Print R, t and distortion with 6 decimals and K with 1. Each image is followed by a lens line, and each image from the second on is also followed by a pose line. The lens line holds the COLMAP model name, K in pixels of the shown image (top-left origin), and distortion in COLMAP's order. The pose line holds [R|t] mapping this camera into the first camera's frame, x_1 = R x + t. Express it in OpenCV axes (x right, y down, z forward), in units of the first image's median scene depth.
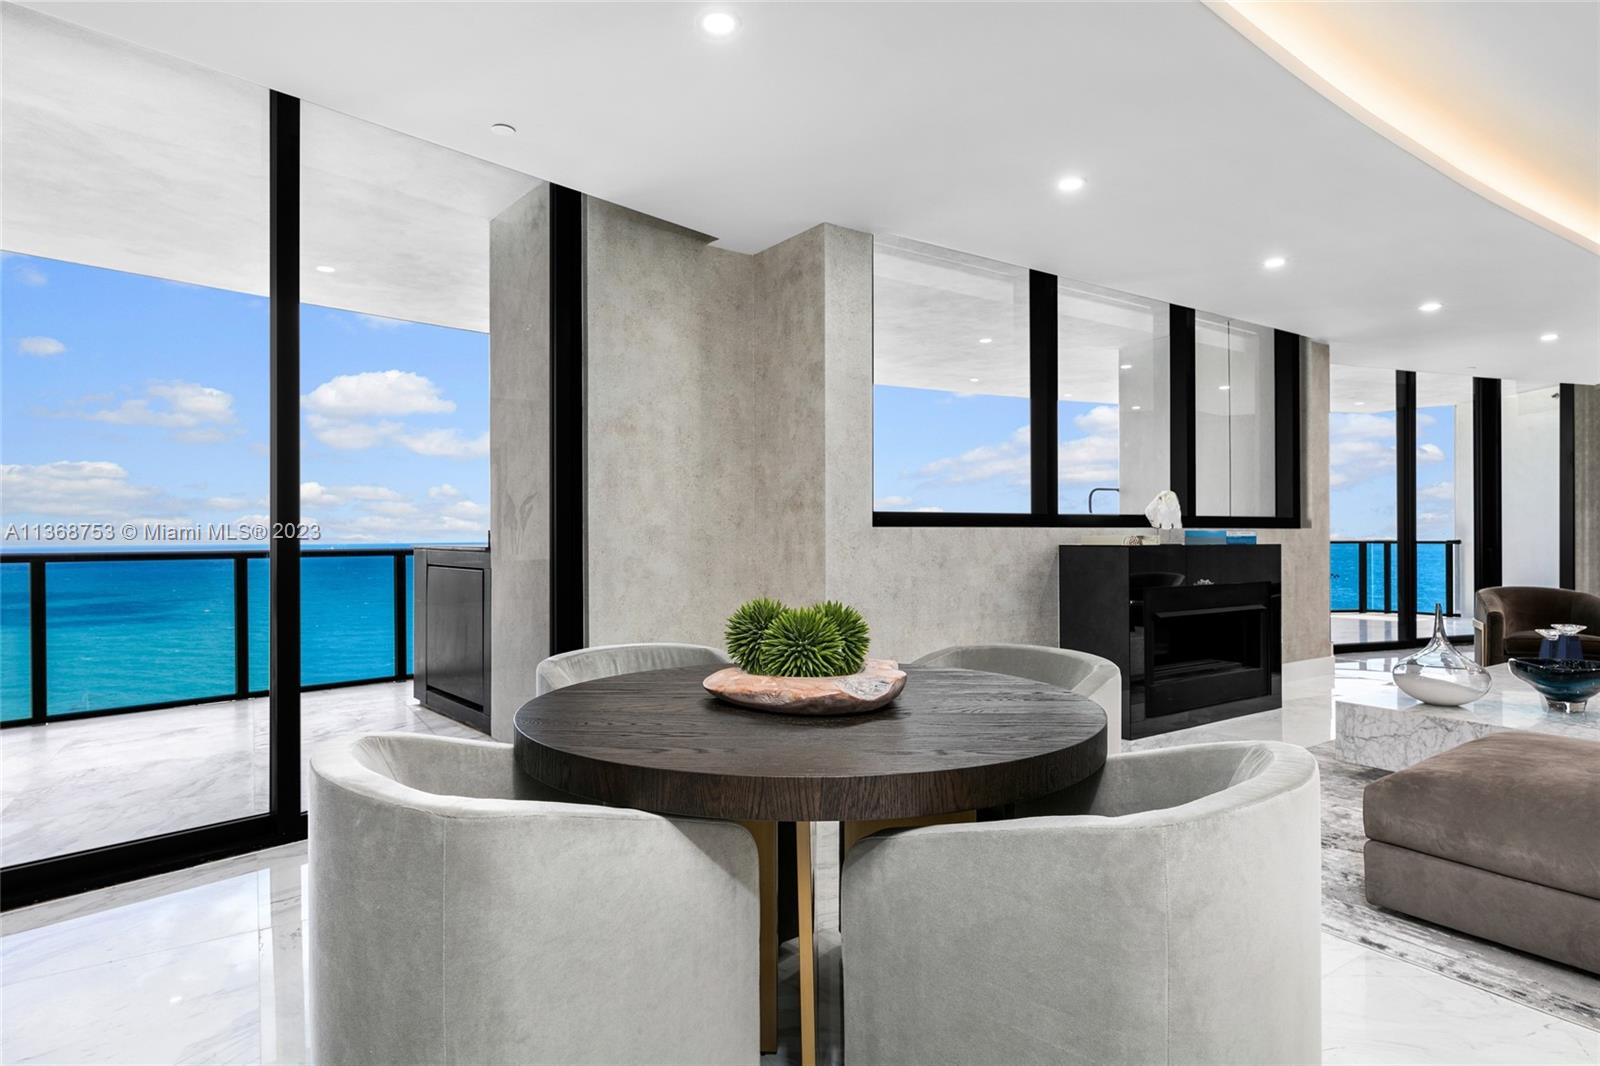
lens RADIAL K [[895.4, 0, 807.6], [0, 895.4, 537.0], [0, 0, 1]] dist [-0.001424, -0.000132]
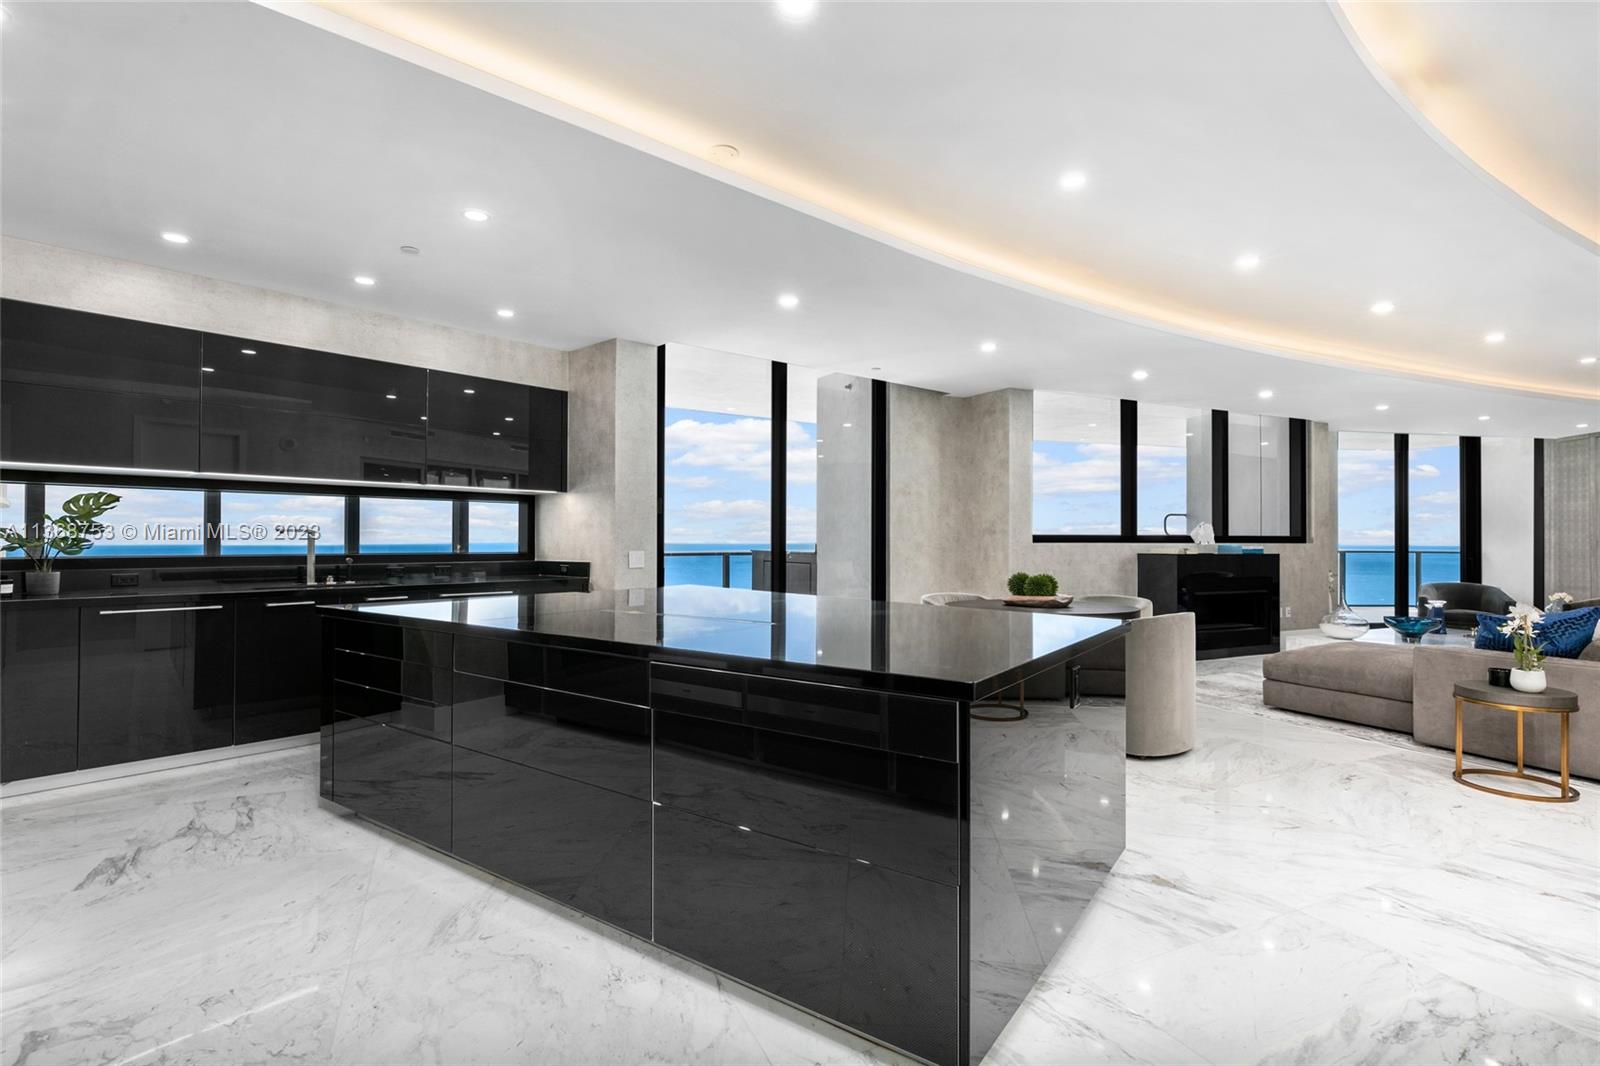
lens RADIAL K [[762.4, 0, 800.0], [0, 762.4, 533.0], [0, 0, 1]] dist [-0.001794, 0.000507]
pose [[0.986843, 0.004056, -0.161628, -0.145371], [-0.005902, 0.999923, -0.010944, -0.011309], [0.161571, 0.011754, 0.986791, -0.642731]]
